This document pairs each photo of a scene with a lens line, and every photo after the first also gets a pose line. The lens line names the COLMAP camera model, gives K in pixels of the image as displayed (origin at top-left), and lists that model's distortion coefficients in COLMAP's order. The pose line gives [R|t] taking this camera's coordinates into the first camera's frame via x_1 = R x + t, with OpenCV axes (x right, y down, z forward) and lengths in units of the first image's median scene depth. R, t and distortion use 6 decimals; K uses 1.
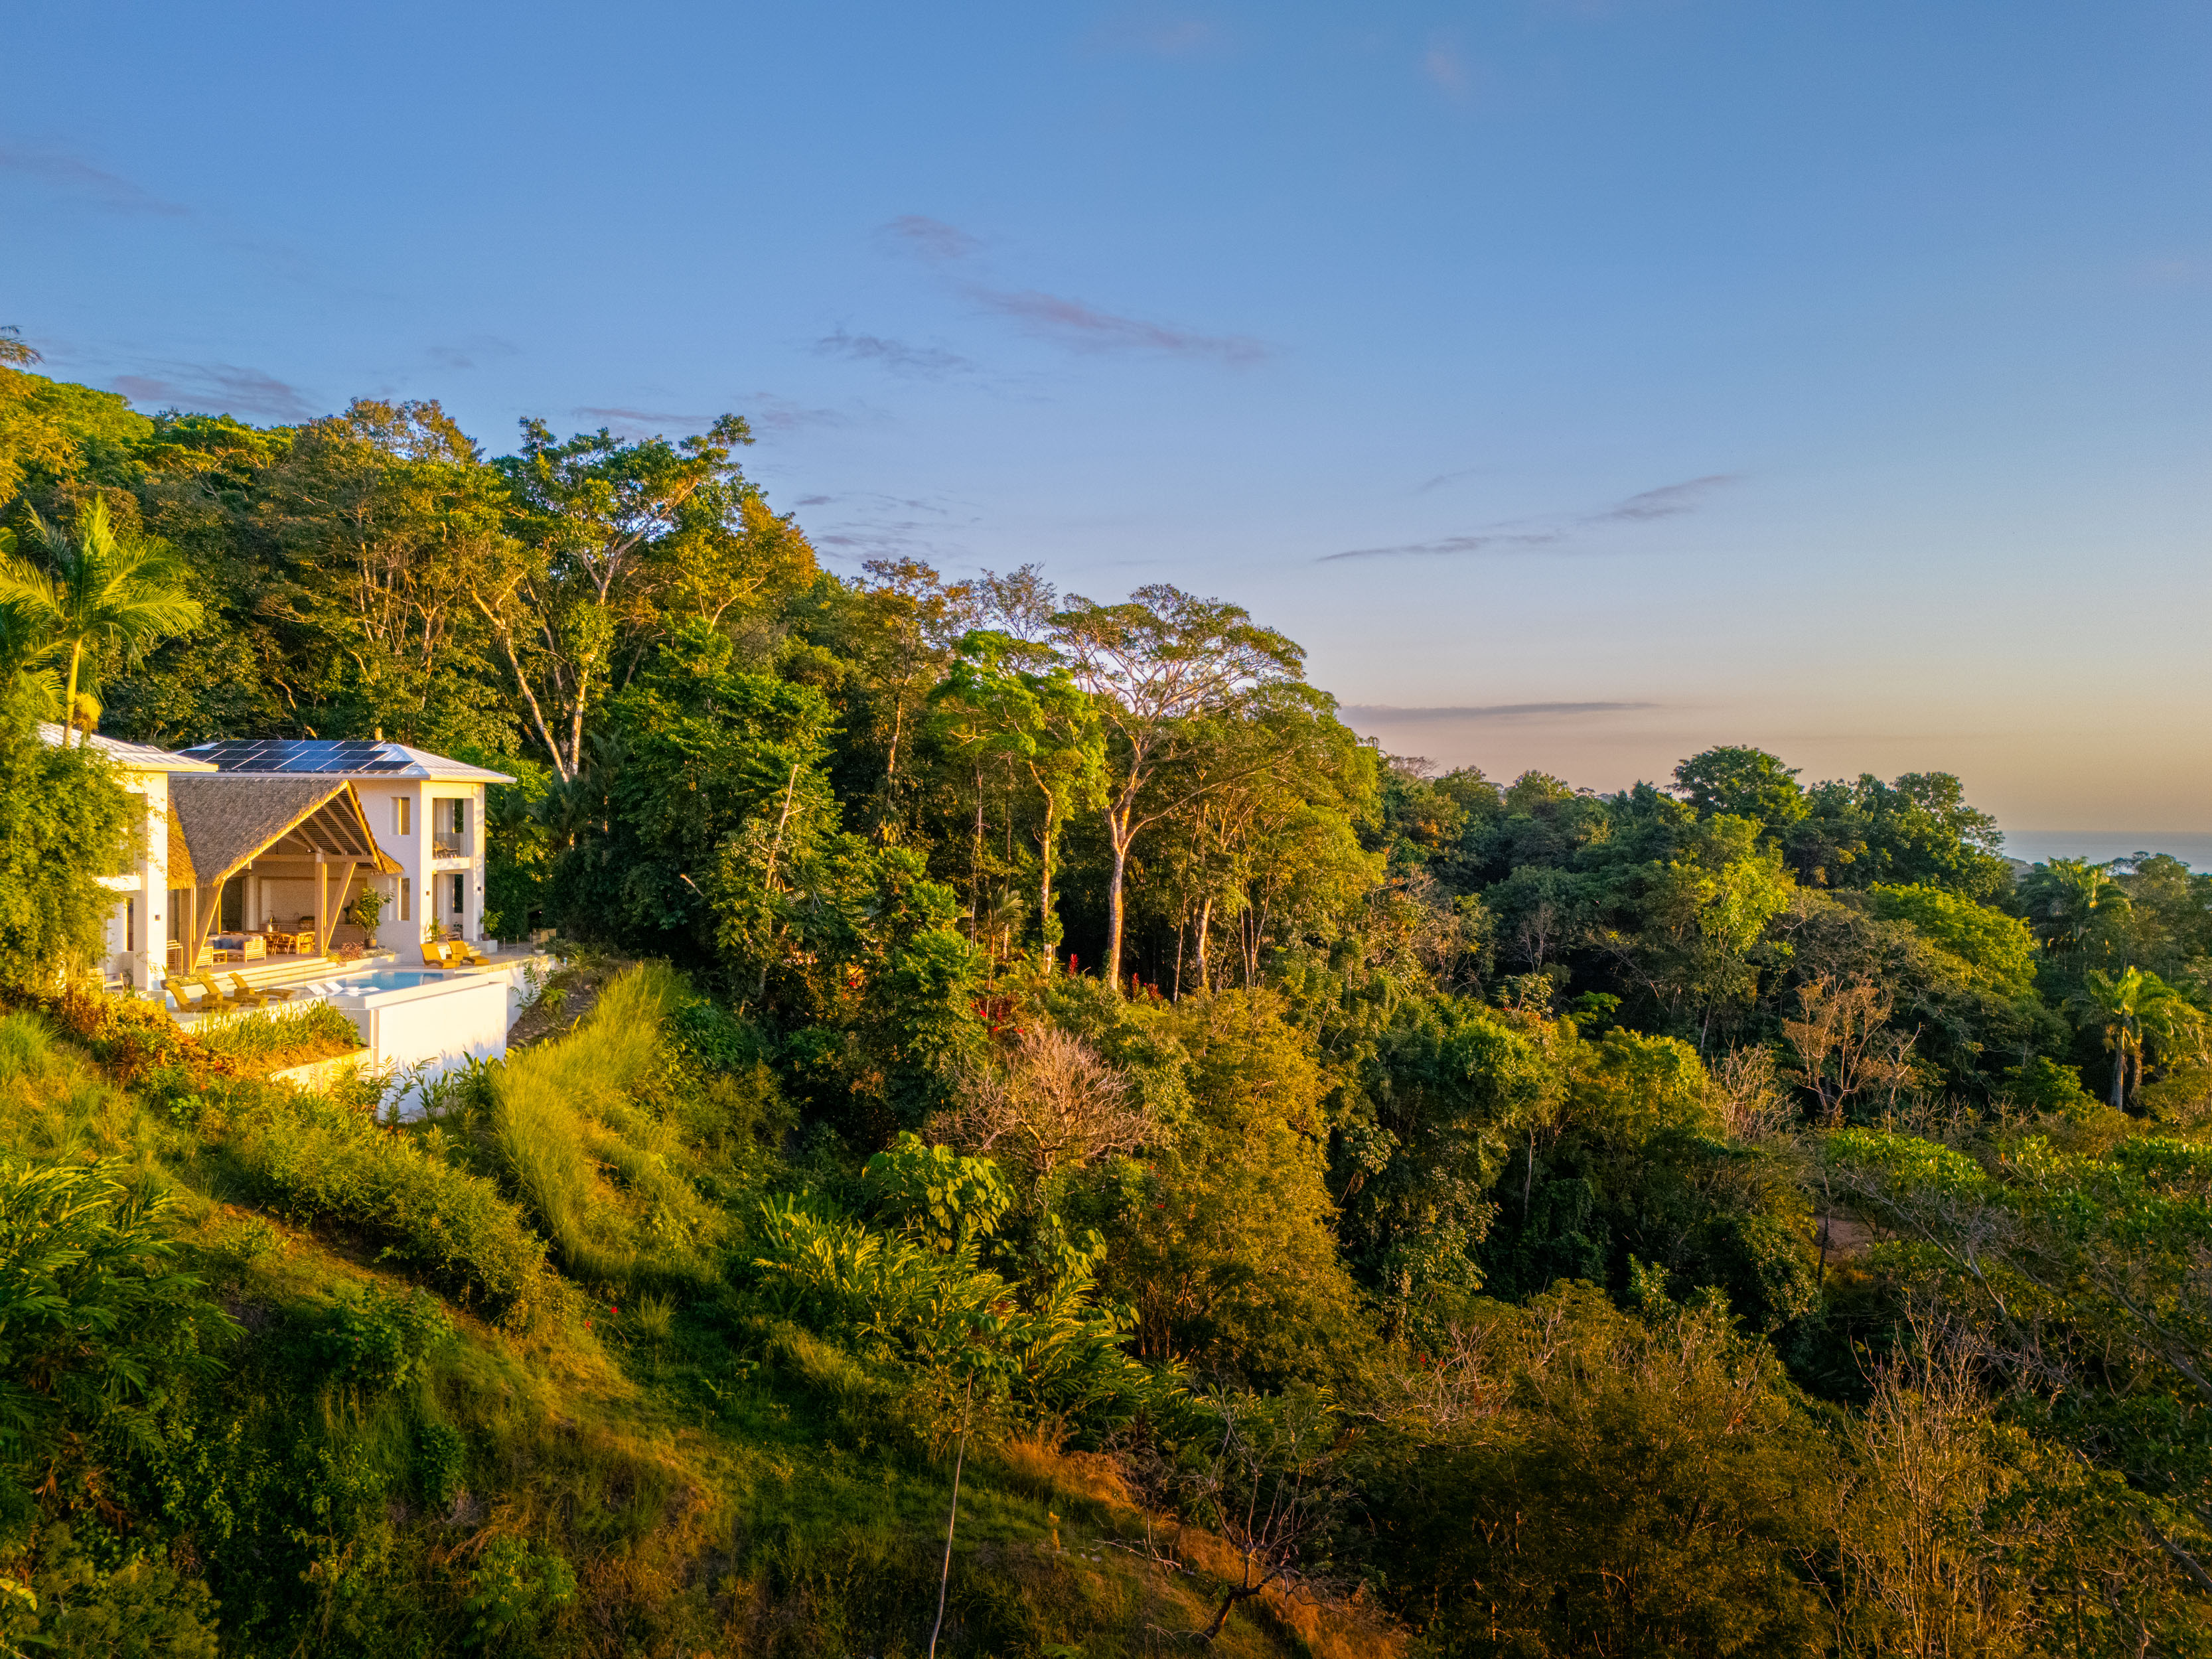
lens RADIAL K [[1611.6, 0, 1104.9], [0, 1611.6, 825.2], [0, 0, 1]] dist [0.066919, -0.053529]
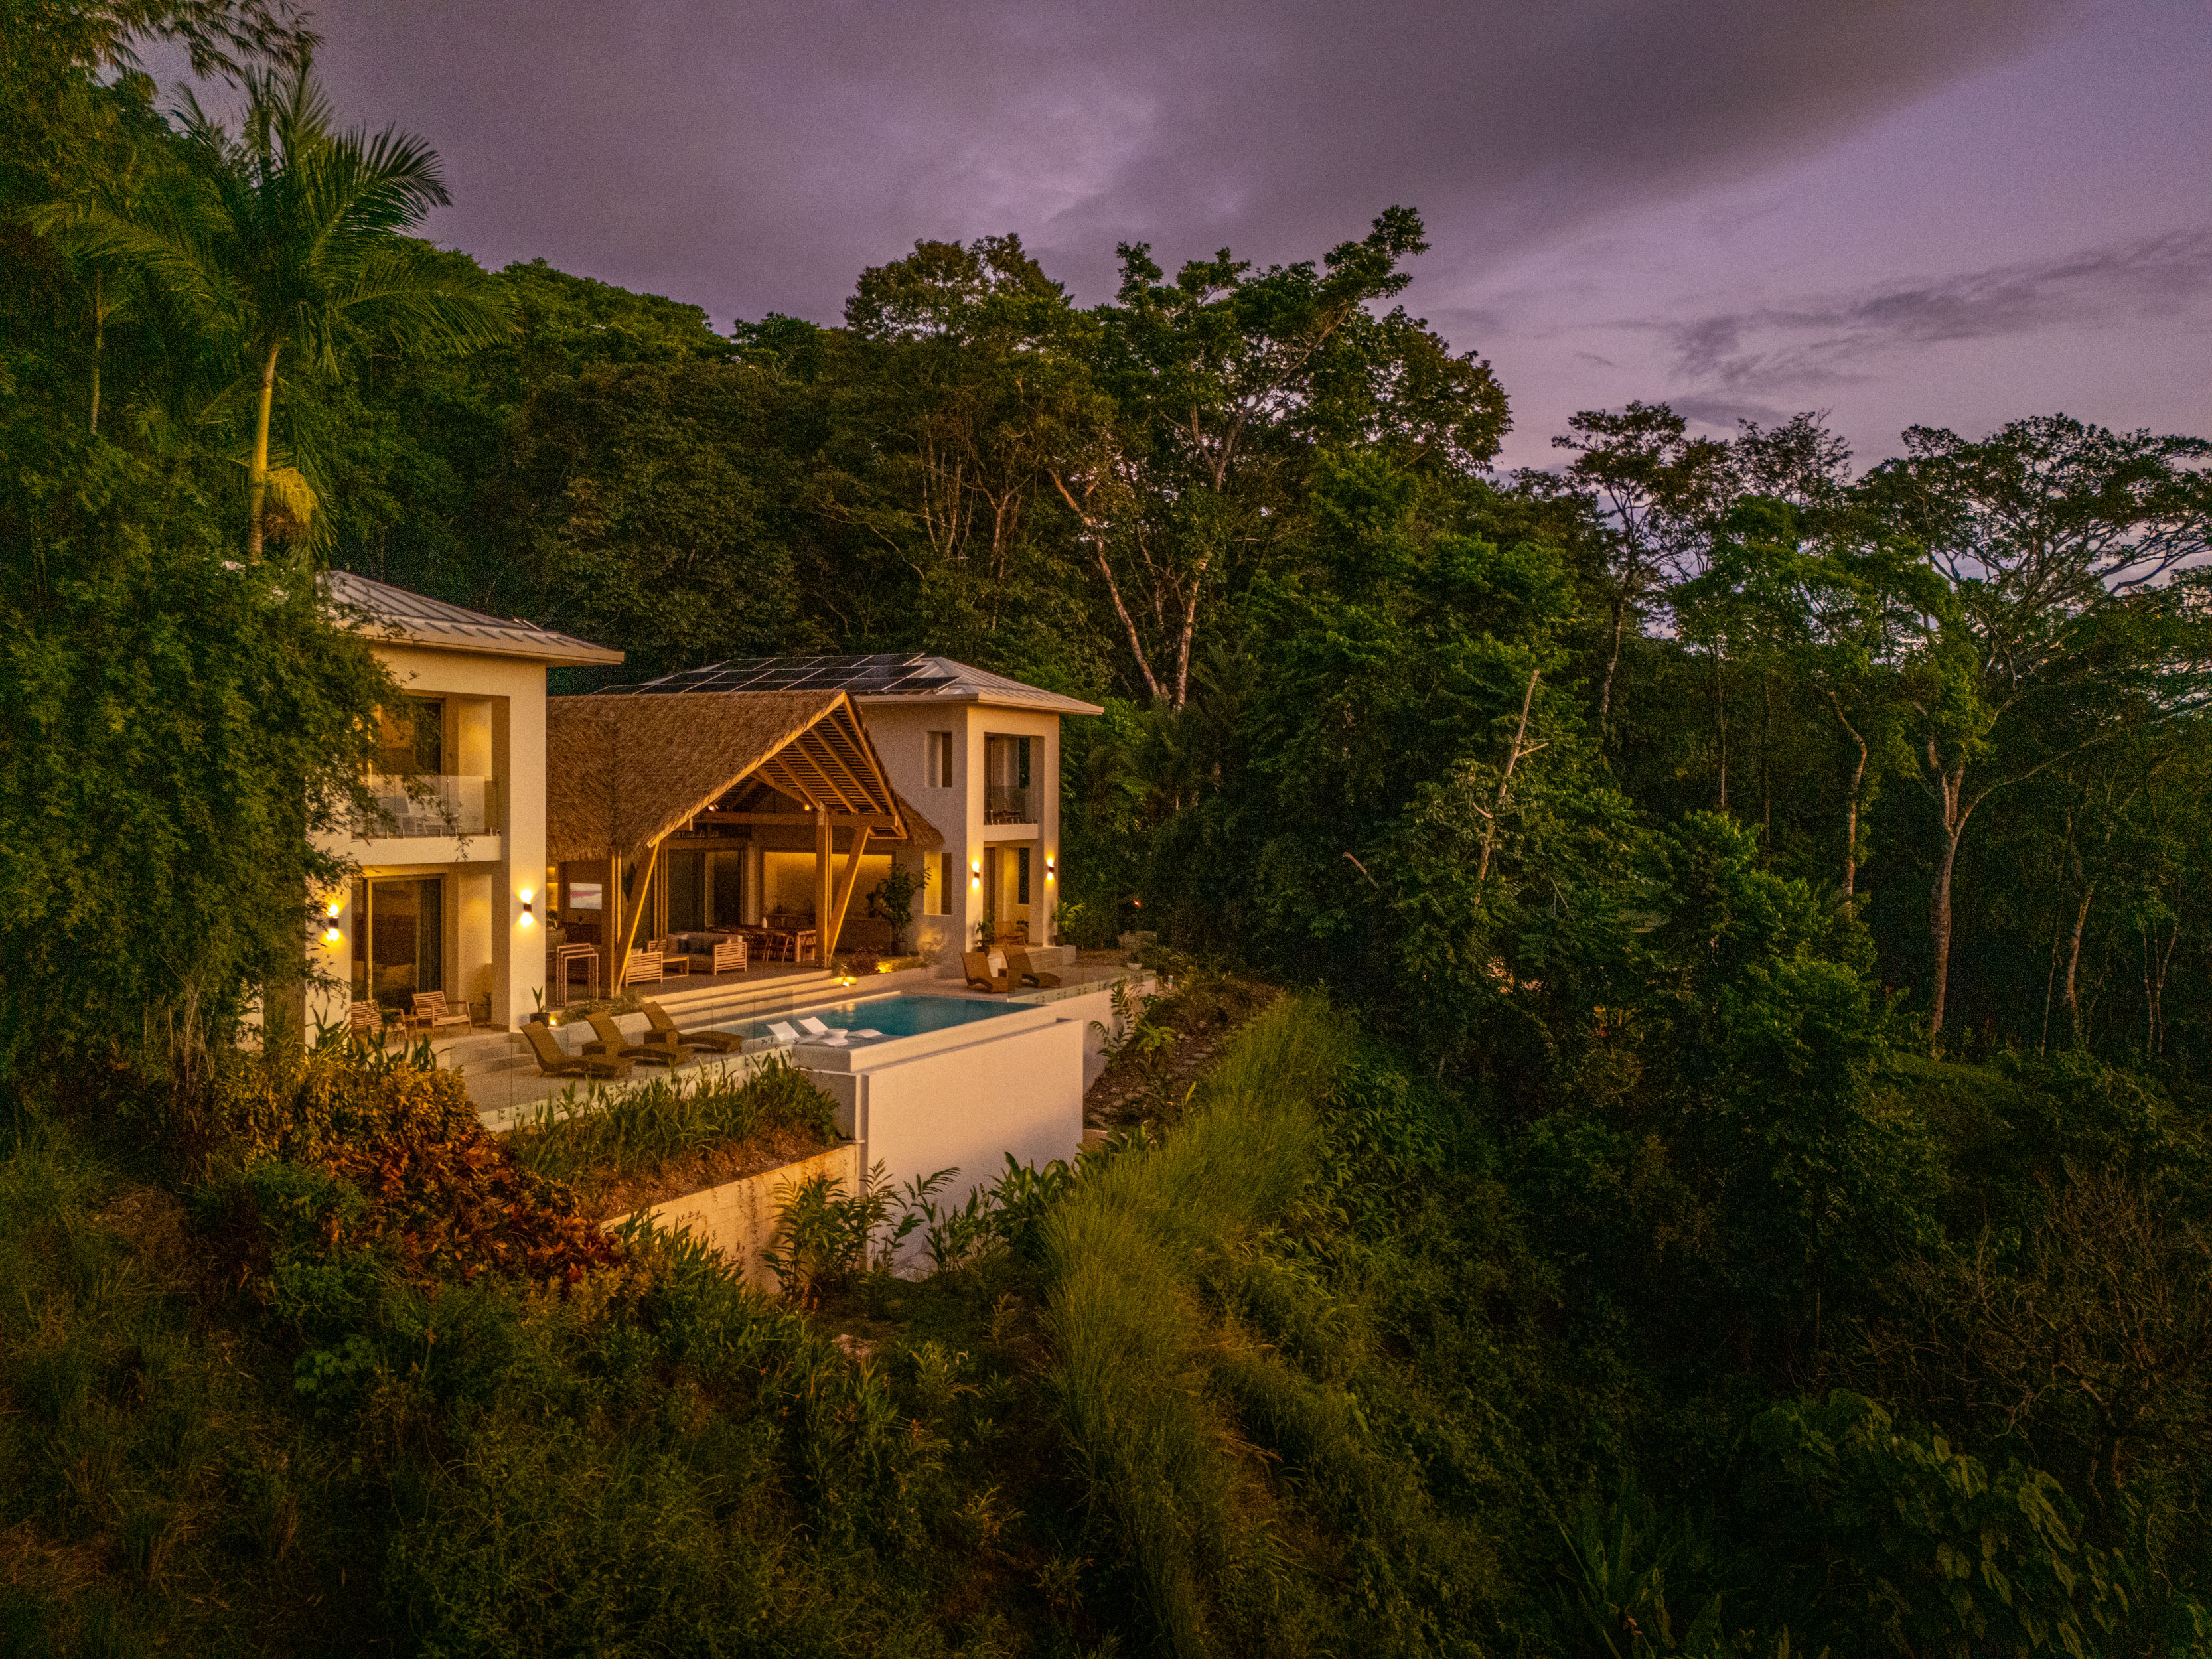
lens RADIAL K [[1602.6, 0, 1106.5], [0, 1602.6, 817.0], [0, 0, 1]] dist [0.157226, -0.302023]
pose [[0.937106, 0.003901, -0.349023, -0.129679], [-0.003765, 0.999992, 0.001070, 0.016248], [0.349024, 0.000311, 0.937114, 0.380623]]
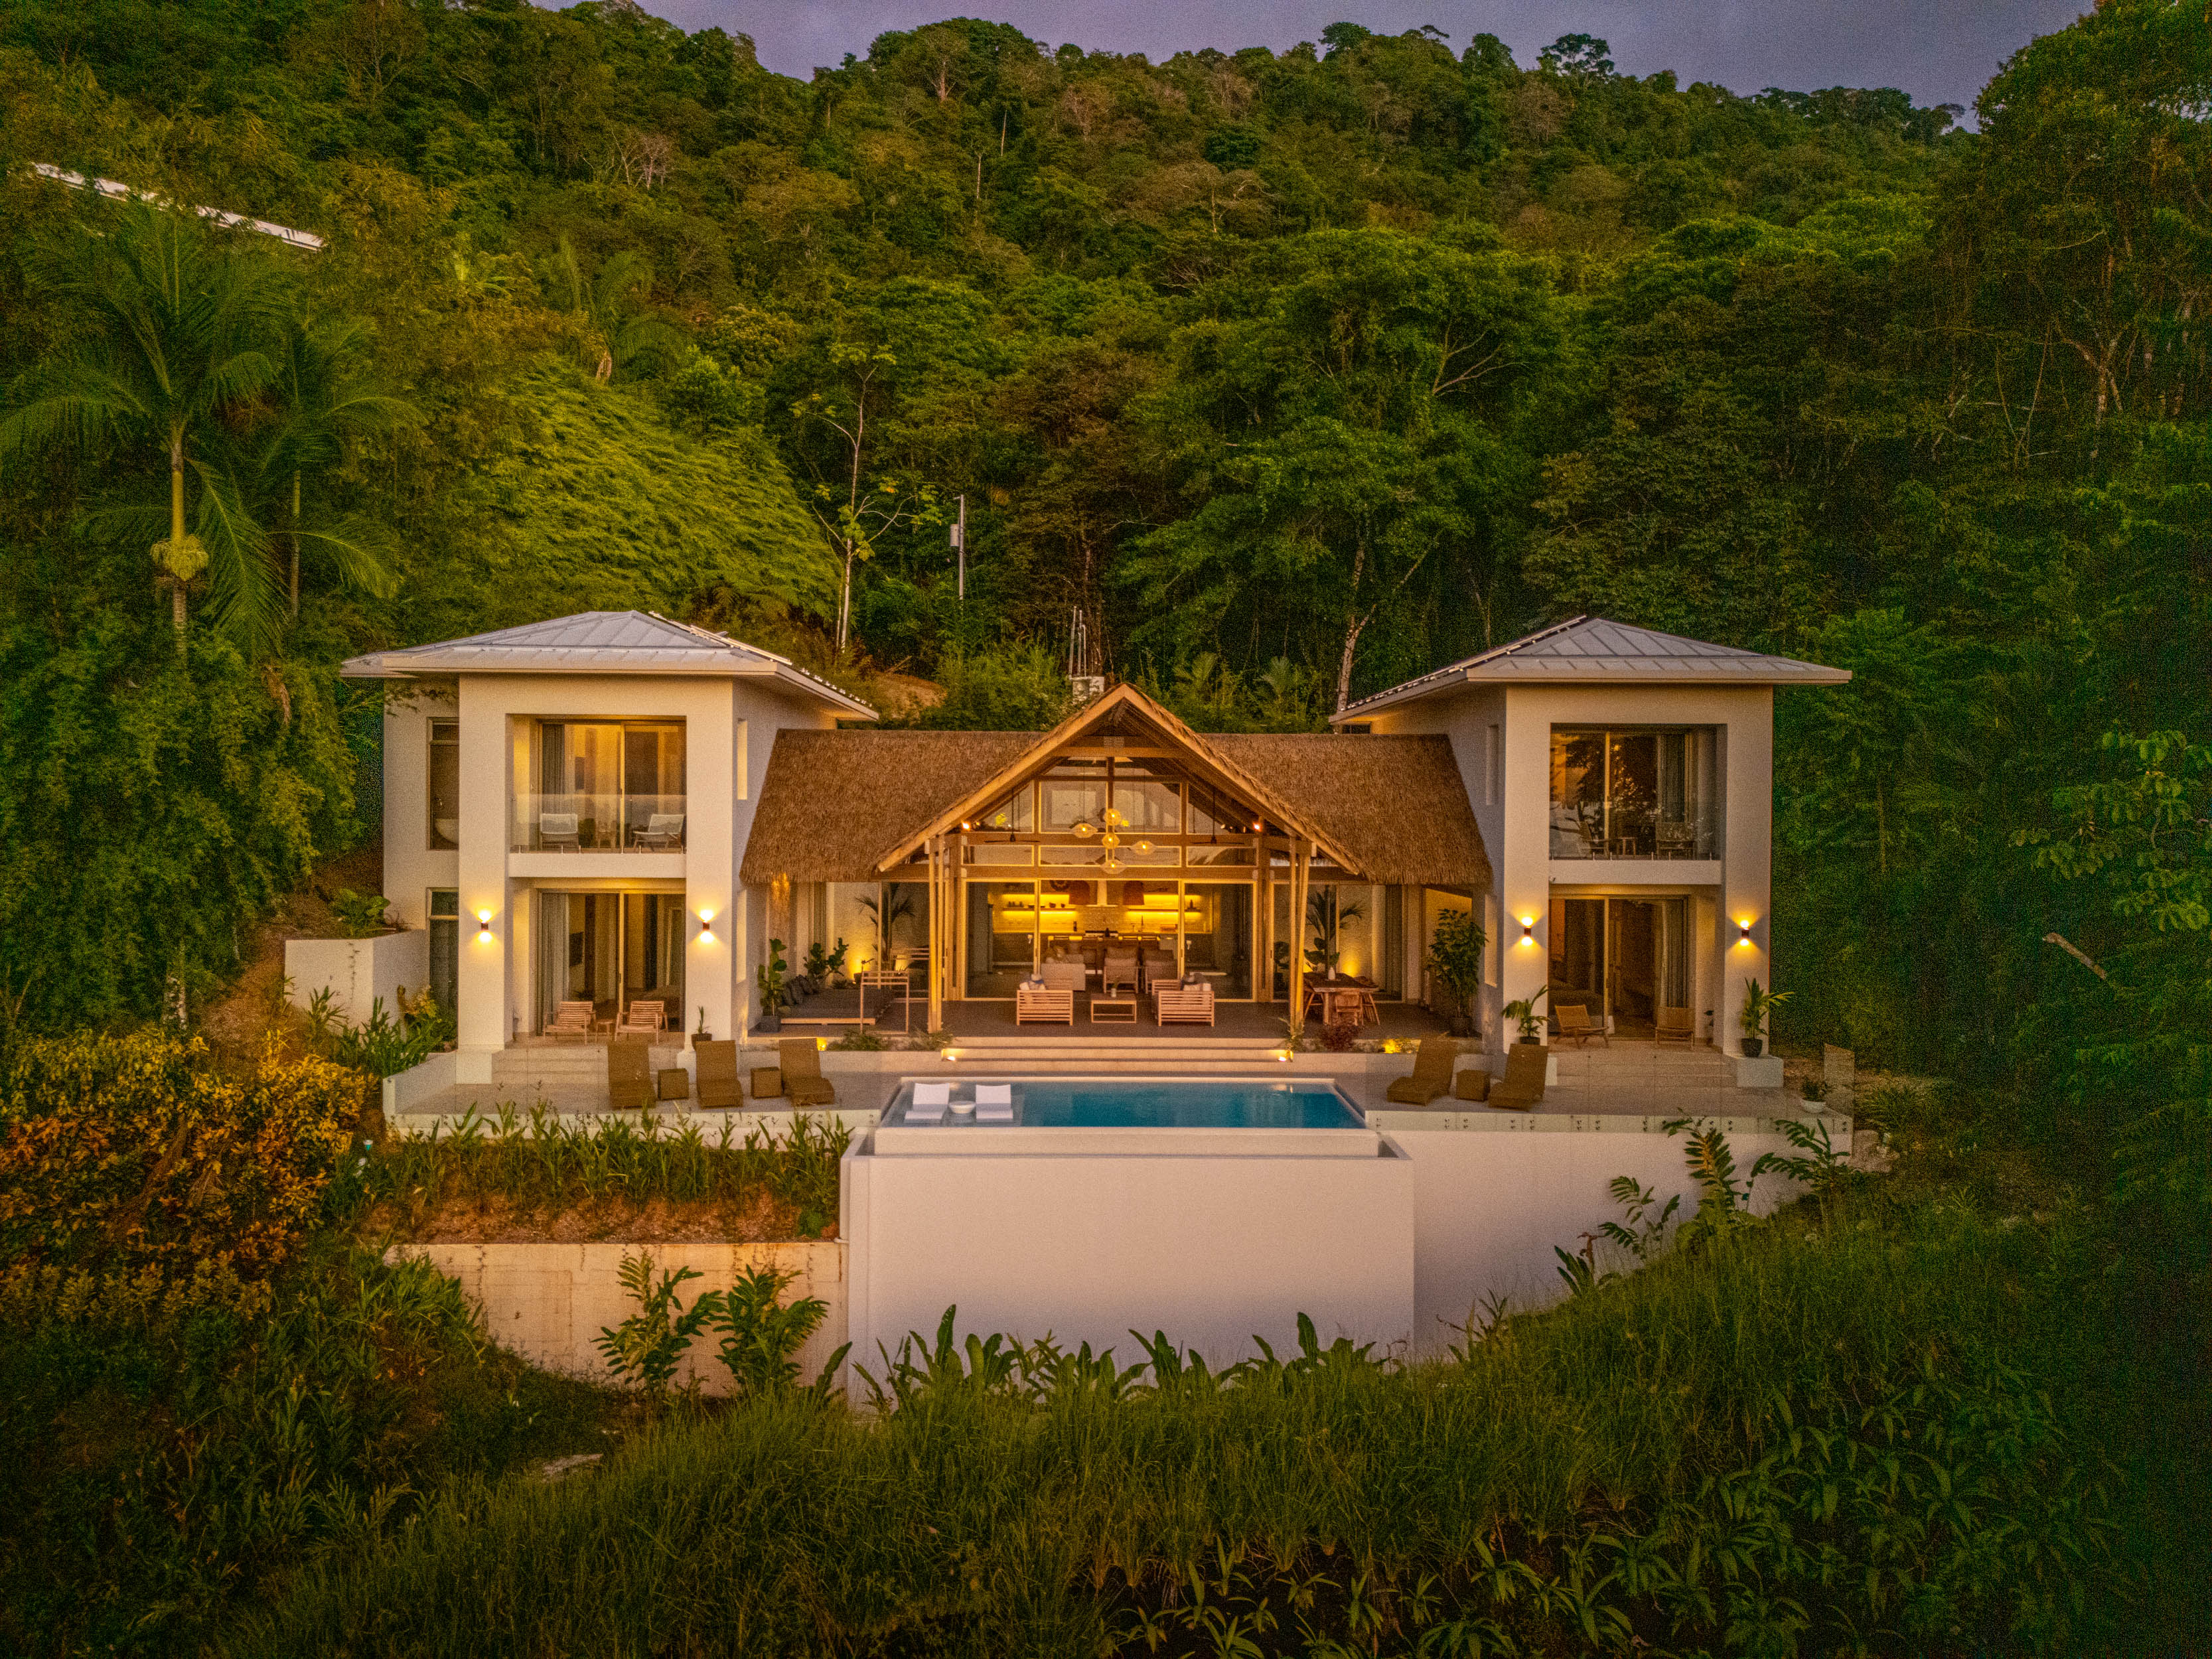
lens RADIAL K [[1611.6, 0, 1104.9], [0, 1611.6, 825.2], [0, 0, 1]] dist [0.066919, -0.053529]
pose [[0.150379, 0.003661, -0.988622, 0.013835], [-0.014600, 0.999892, 0.001482, 0.012080], [0.988521, 0.014211, 0.150416, 0.766318]]
